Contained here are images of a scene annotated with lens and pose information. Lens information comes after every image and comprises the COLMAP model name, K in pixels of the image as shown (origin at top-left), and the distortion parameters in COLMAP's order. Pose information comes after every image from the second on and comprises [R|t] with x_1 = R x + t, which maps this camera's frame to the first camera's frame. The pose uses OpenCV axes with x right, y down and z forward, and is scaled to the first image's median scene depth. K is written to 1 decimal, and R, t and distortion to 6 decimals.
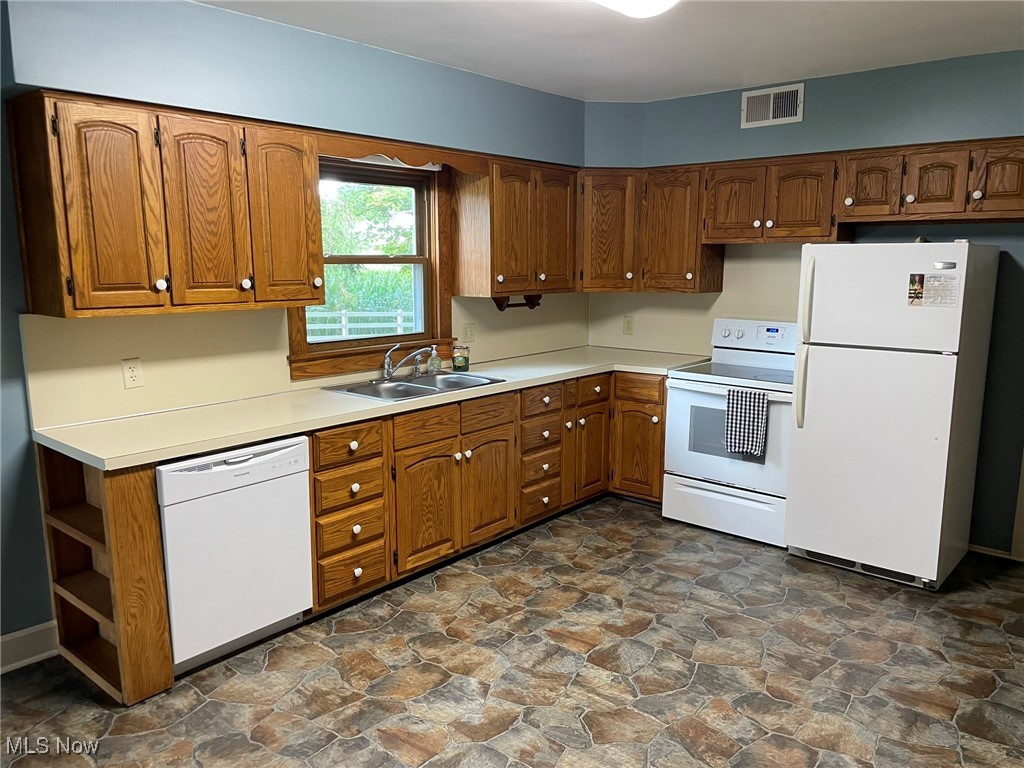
lens RADIAL K [[777.0, 0, 516.5], [0, 777.0, 383.9], [0, 0, 1]] dist [0.065805, -0.047888]
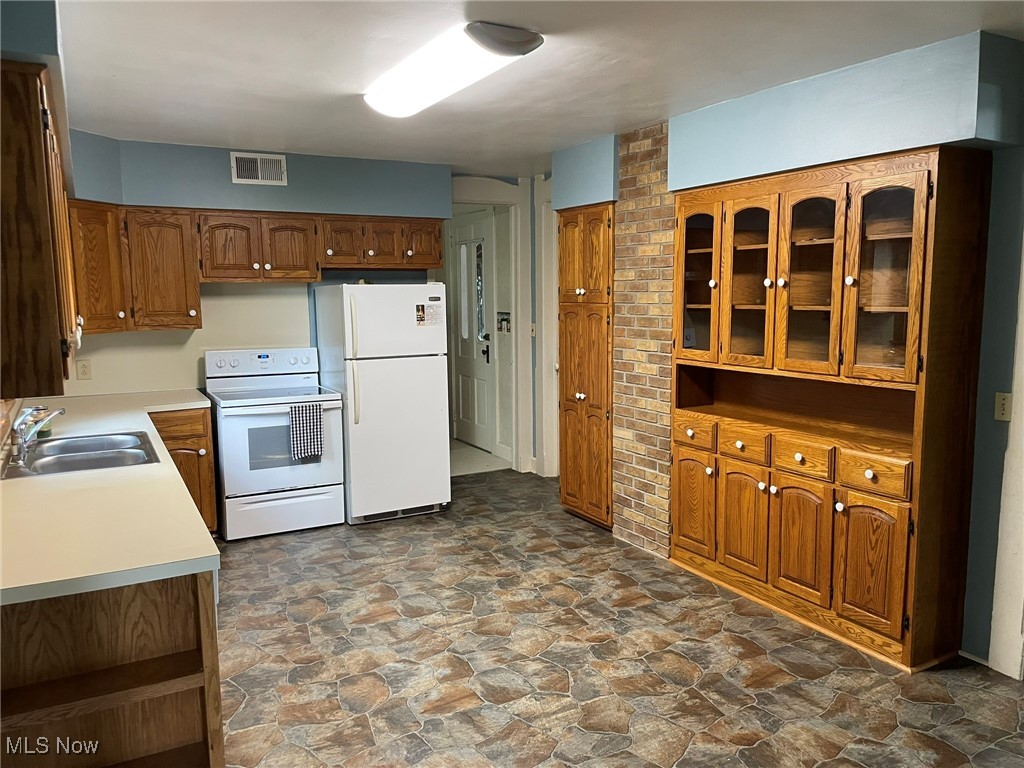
lens RADIAL K [[777.0, 0, 518.8], [0, 777.0, 384.5], [0, 0, 1]] dist [0.065805, -0.047888]
pose [[0.355373, -0.120412, 0.926936, -0.710665], [0.162778, 0.984487, 0.065481, -0.047736], [-0.920442, 0.127615, 0.369461, 0.252611]]
